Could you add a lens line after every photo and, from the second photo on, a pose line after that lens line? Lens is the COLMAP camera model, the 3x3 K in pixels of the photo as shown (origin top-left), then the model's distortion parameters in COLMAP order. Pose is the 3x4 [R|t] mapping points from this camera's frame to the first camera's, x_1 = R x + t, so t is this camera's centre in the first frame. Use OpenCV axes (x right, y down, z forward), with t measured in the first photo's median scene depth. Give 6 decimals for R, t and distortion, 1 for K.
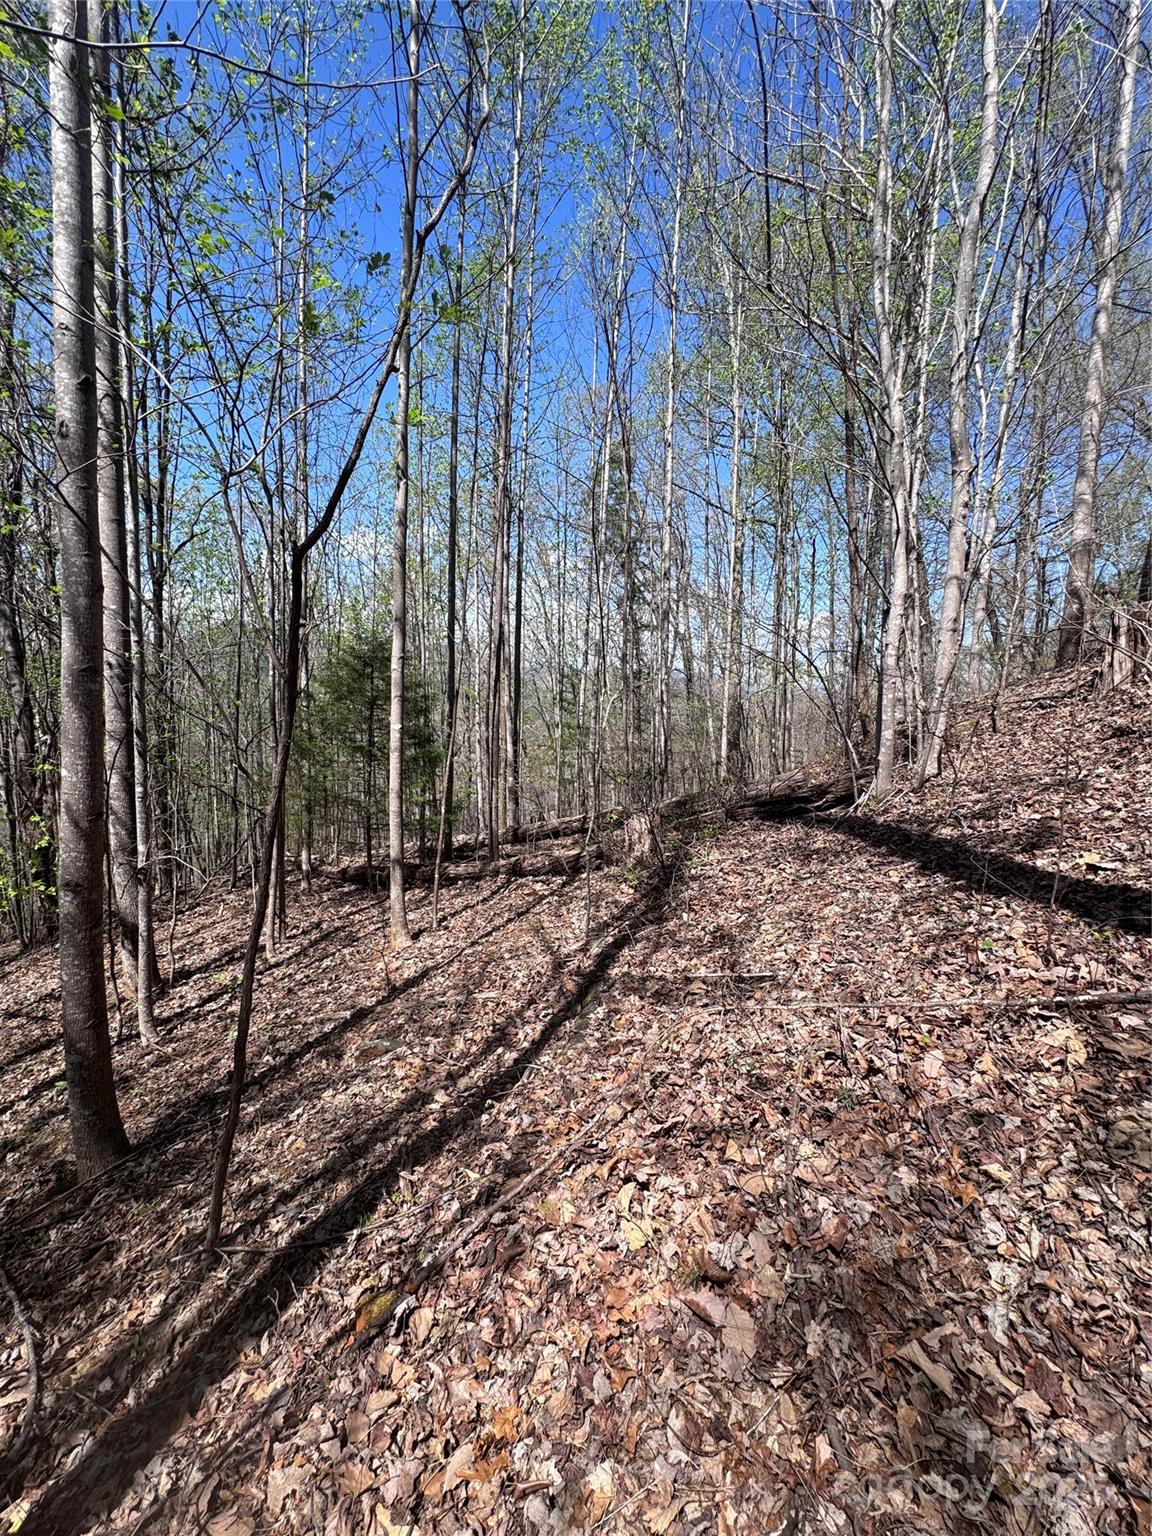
lens RADIAL K [[615.1, 0, 589.0], [0, 615.1, 759.4], [0, 0, 1]] dist [-0.019198, 0.003009]
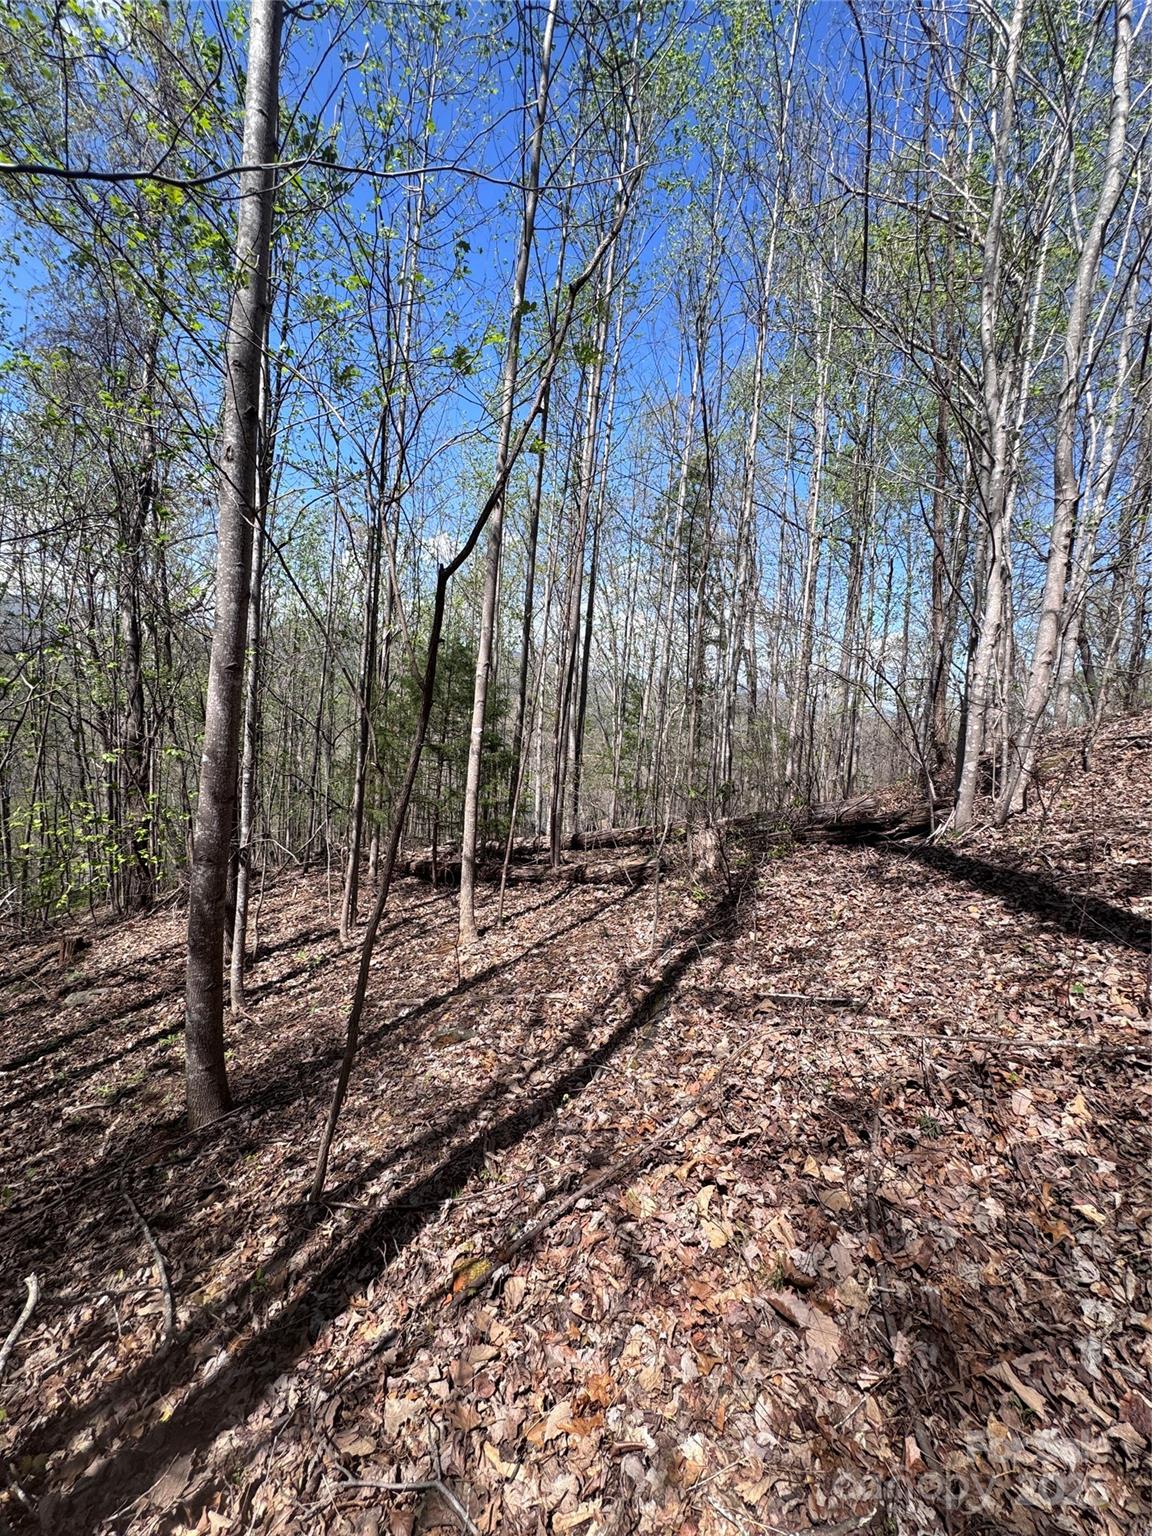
lens RADIAL K [[615.1, 0, 589.0], [0, 615.1, 759.4], [0, 0, 1]] dist [-0.019198, 0.003009]
pose [[0.994078, 0.059489, -0.090939, -0.086839], [-0.060901, 0.998061, -0.012830, -0.006486], [0.090000, 0.018293, 0.995774, -0.069775]]
